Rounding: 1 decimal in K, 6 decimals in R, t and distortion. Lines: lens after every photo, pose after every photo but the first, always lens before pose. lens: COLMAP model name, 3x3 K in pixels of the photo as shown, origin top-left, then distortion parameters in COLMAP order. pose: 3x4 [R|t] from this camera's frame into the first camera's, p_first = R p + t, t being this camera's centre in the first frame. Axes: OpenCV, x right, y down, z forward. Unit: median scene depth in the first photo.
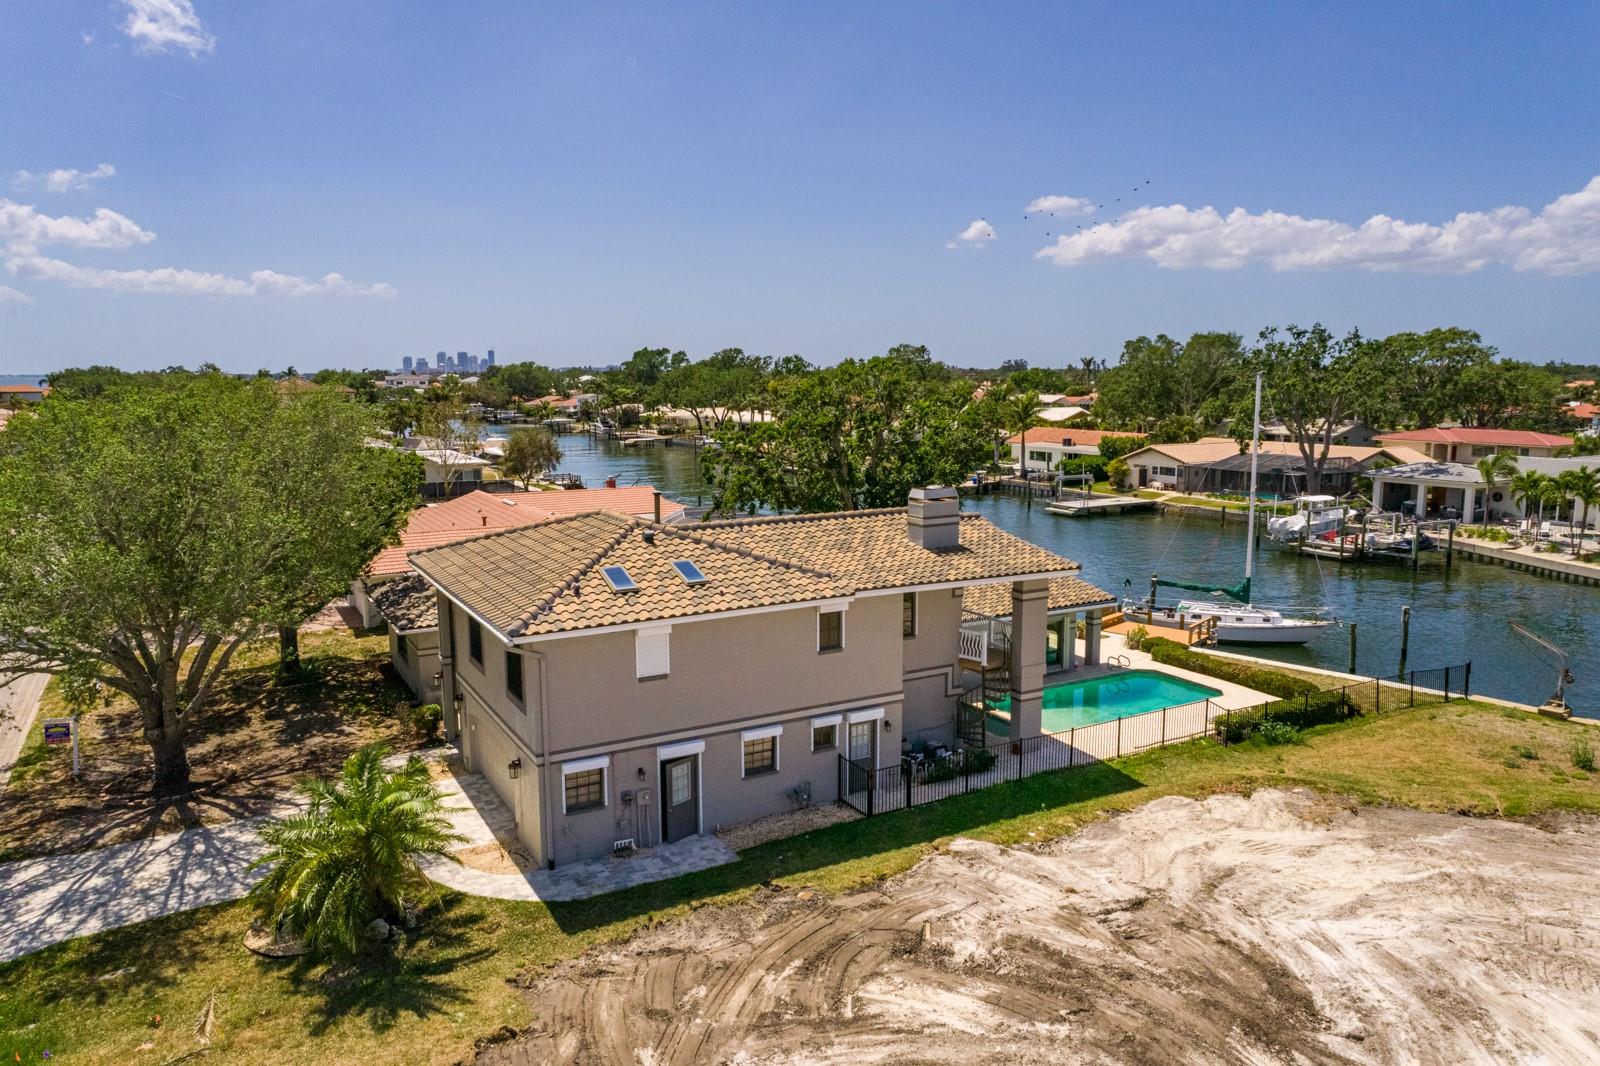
lens RADIAL K [[1088.7, 0, 805.6], [0, 1088.7, 528.1], [0, 0, 1]] dist [-0.001666, 0.009701]
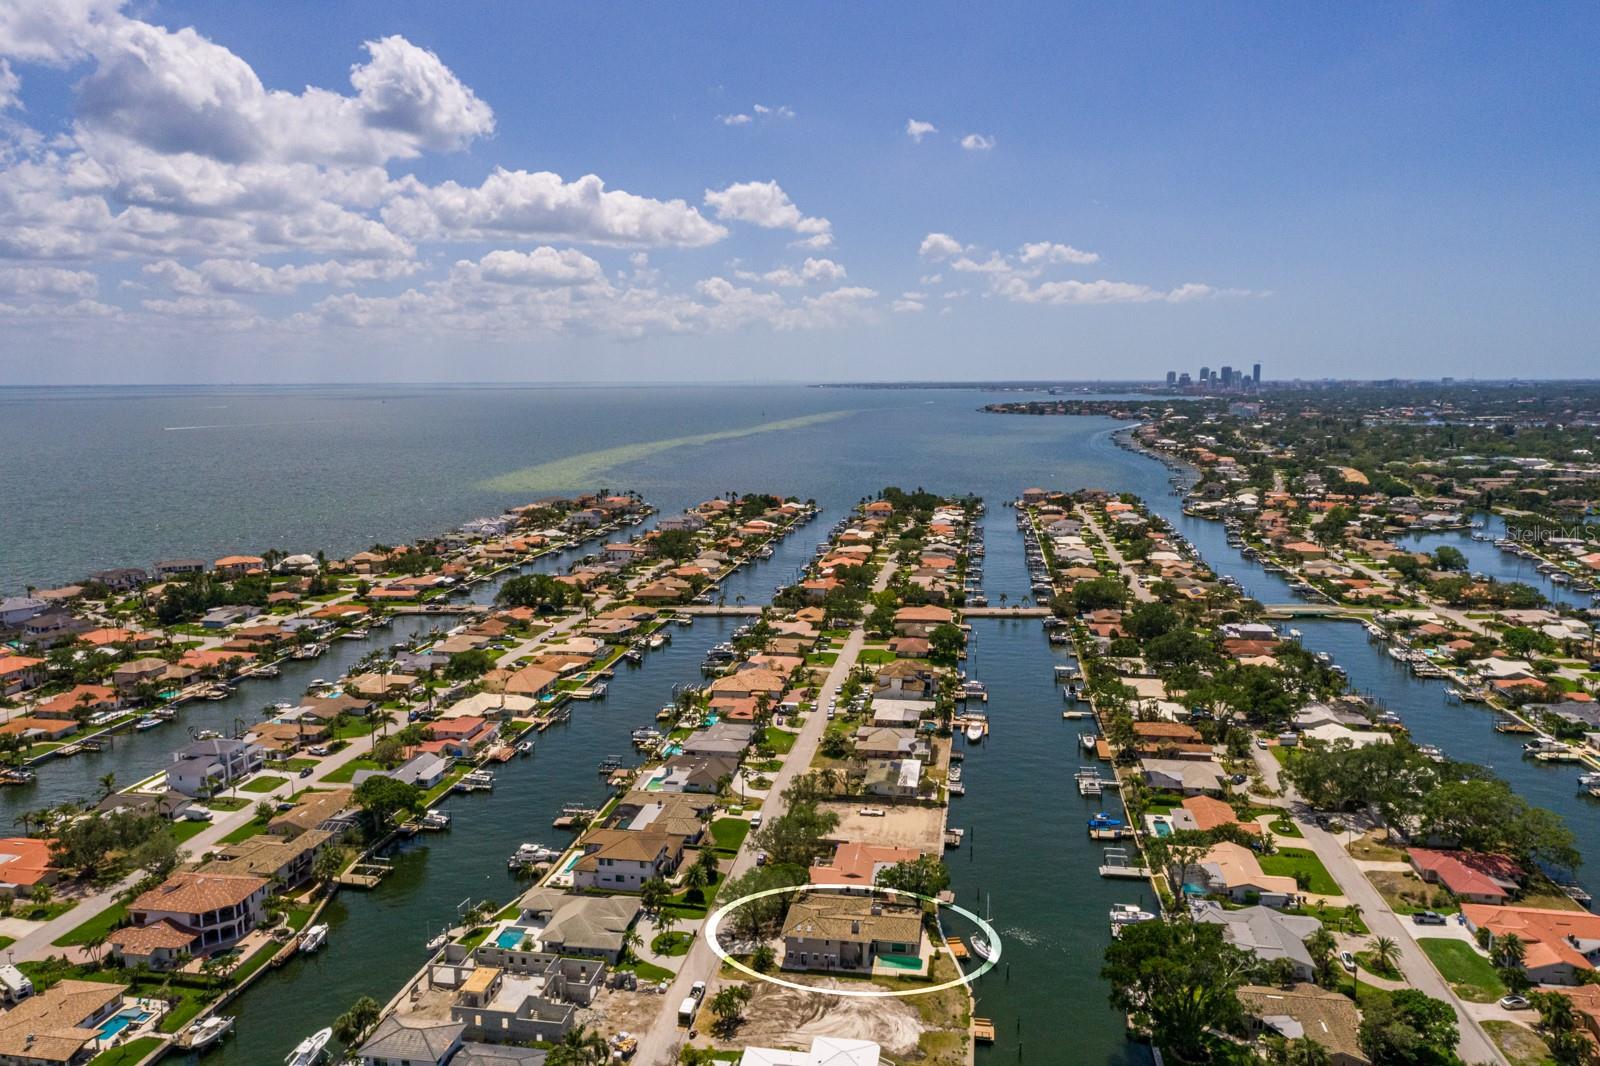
lens RADIAL K [[1089.0, 0, 798.8], [0, 1089.0, 572.4], [0, 0, 1]] dist [0.000208, 0.009637]
pose [[0.777266, 0.110700, -0.619357, 4.083228], [-0.086457, 0.993854, 0.069135, -2.826413], [0.623203, -0.000188, 0.782060, -4.734894]]
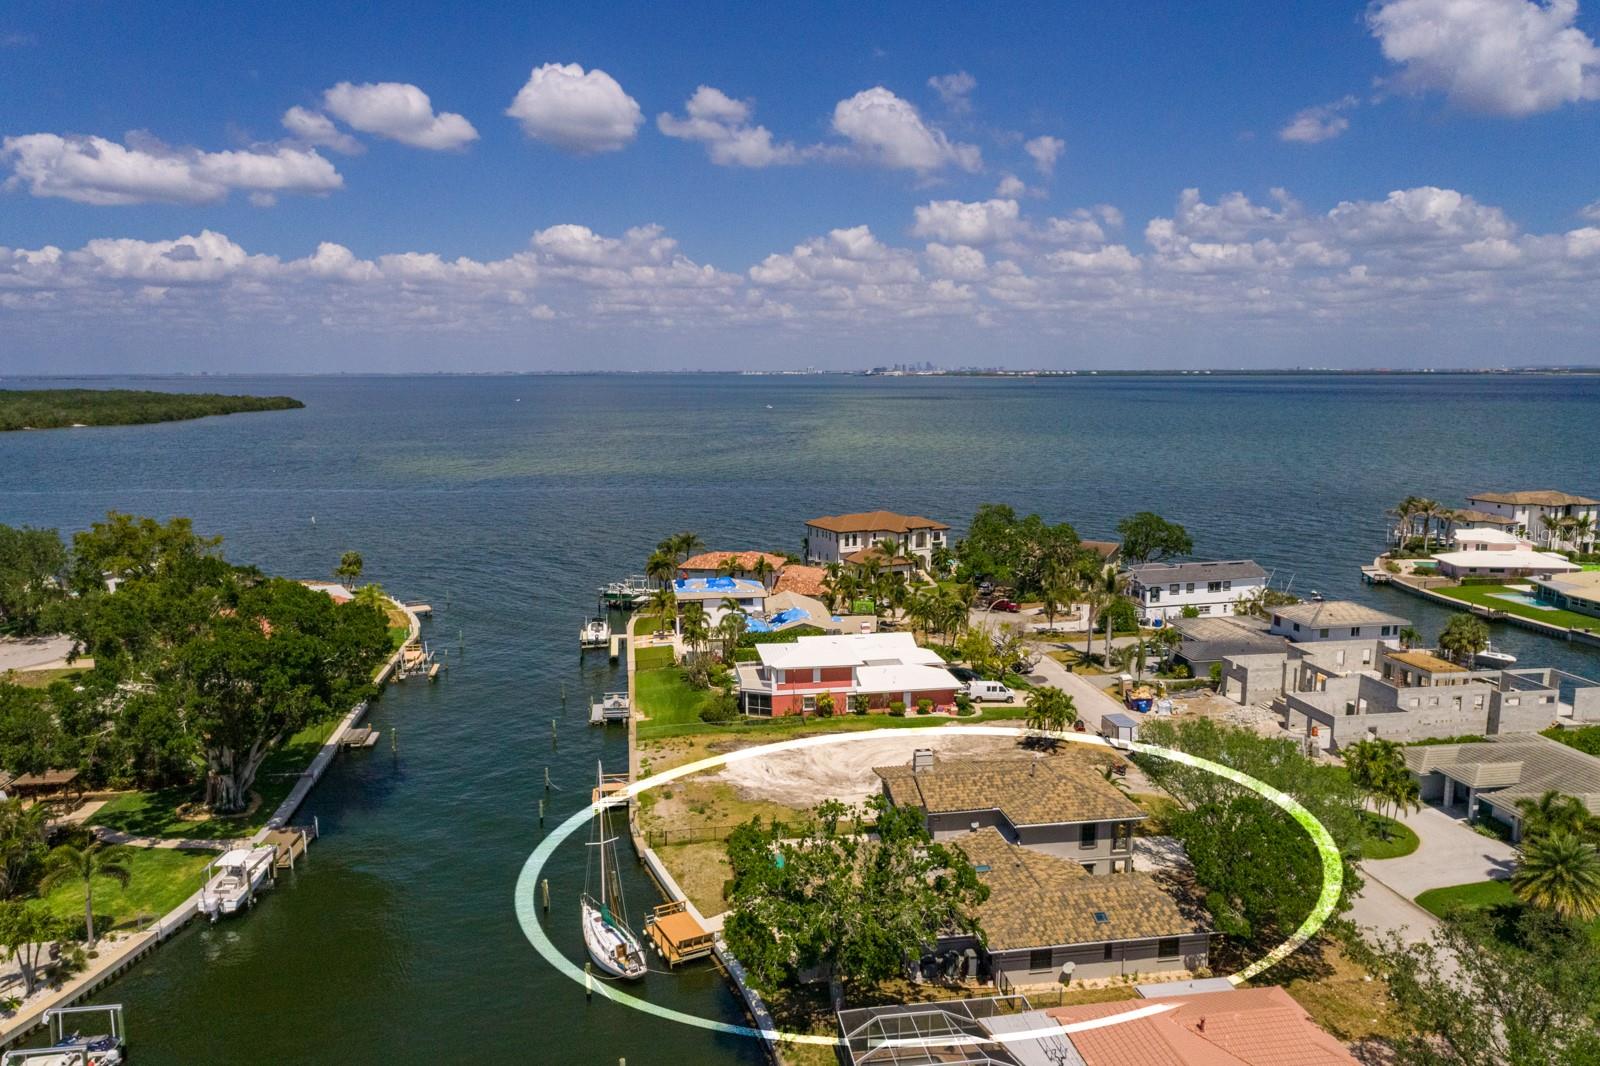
lens RADIAL K [[1099.2, 0, 805.2], [0, 1099.2, 511.7], [0, 0, 1]] dist [0.001101, 0.007459]
pose [[-0.937026, -0.037935, 0.347192, -0.572984], [0.055780, 0.965069, 0.255989, -1.451354], [-0.344776, 0.259235, -0.902179, 3.821183]]
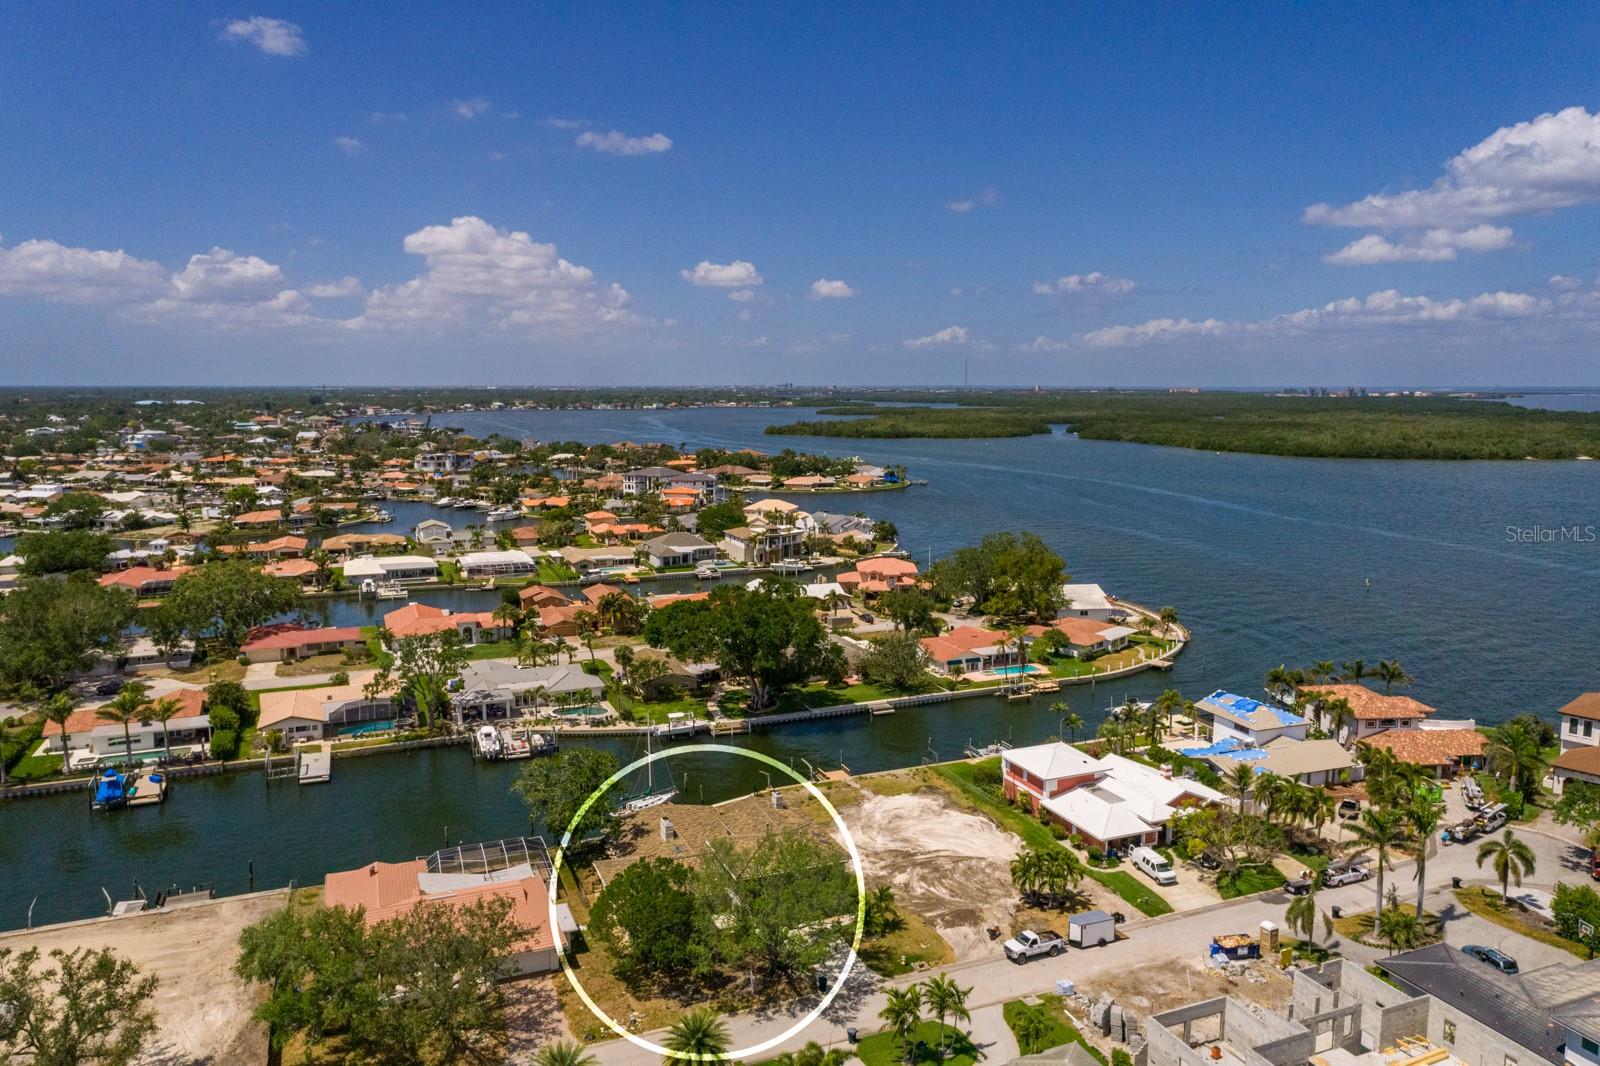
lens RADIAL K [[1084.1, 0, 796.8], [0, 1084.1, 558.4], [0, 0, 1]] dist [-0.003421, 0.010976]
pose [[0.126523, -0.154243, 0.979898, -3.868594], [0.138520, 0.980905, 0.136517, -1.512563], [-0.982244, 0.118463, 0.145473, 0.376213]]
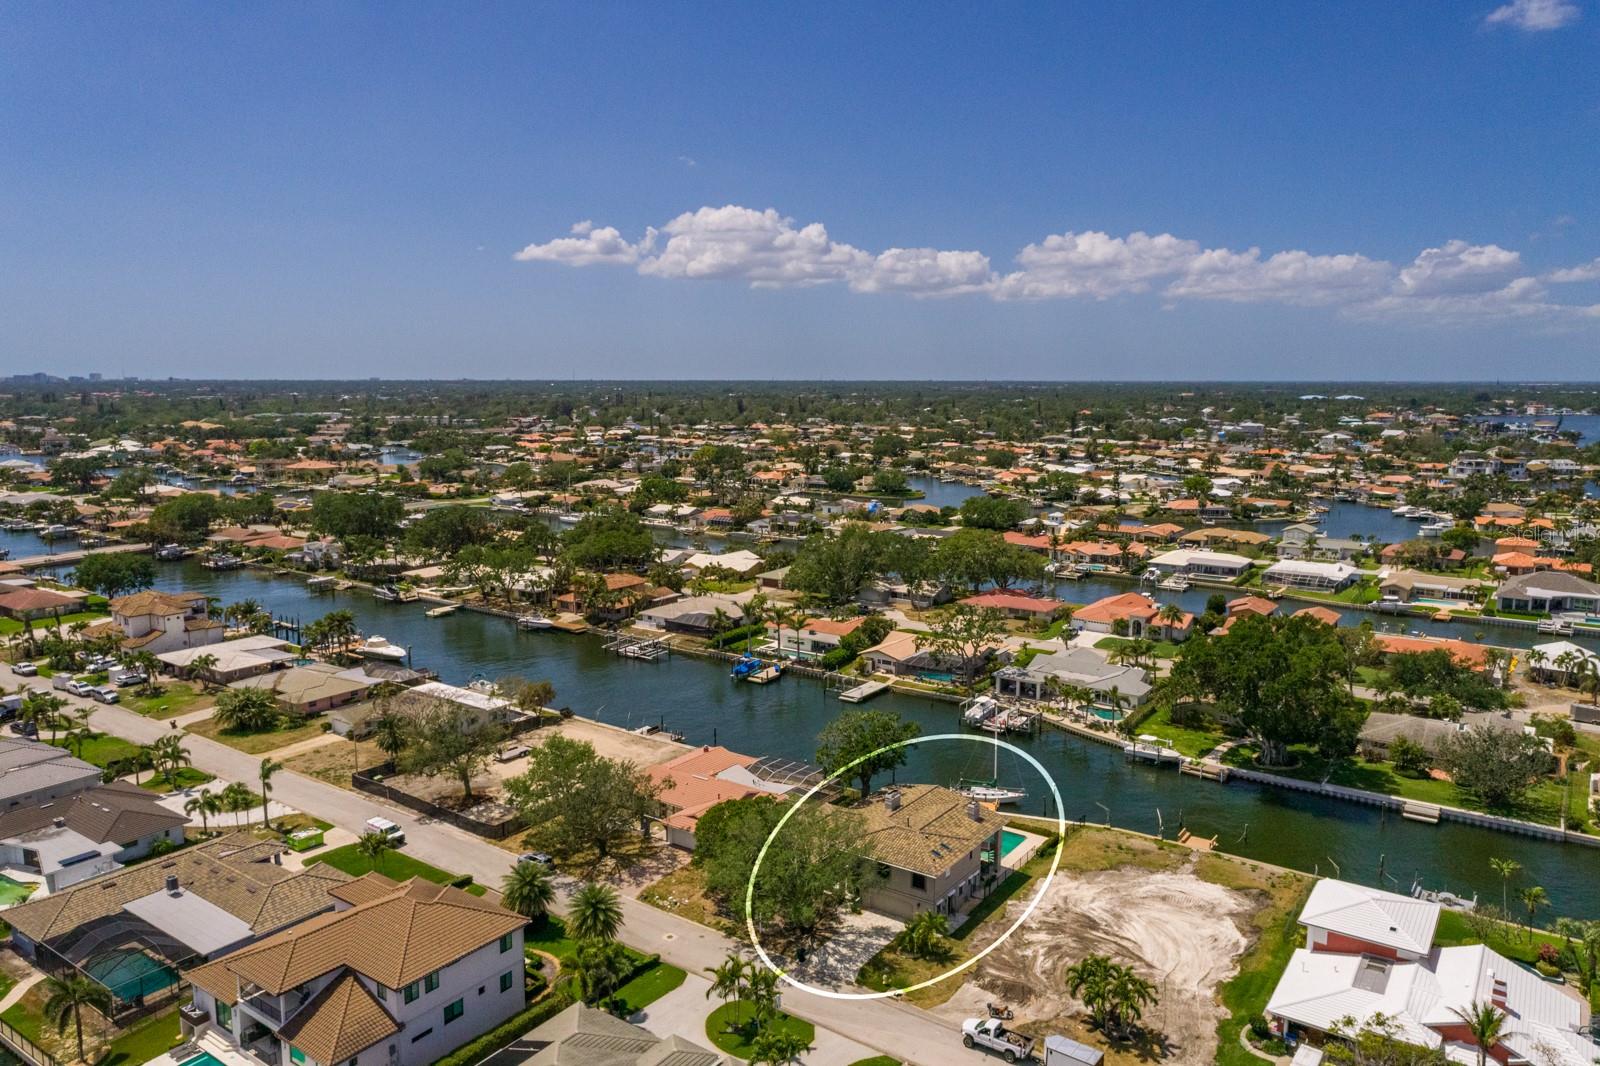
lens RADIAL K [[1088.7, 0, 805.6], [0, 1088.7, 528.1], [0, 0, 1]] dist [-0.001666, 0.009701]
pose [[0.904378, -0.054319, 0.423262, -2.165868], [0.056613, 0.998371, 0.007161, -1.167743], [-0.422961, 0.017486, 0.905979, -2.371069]]
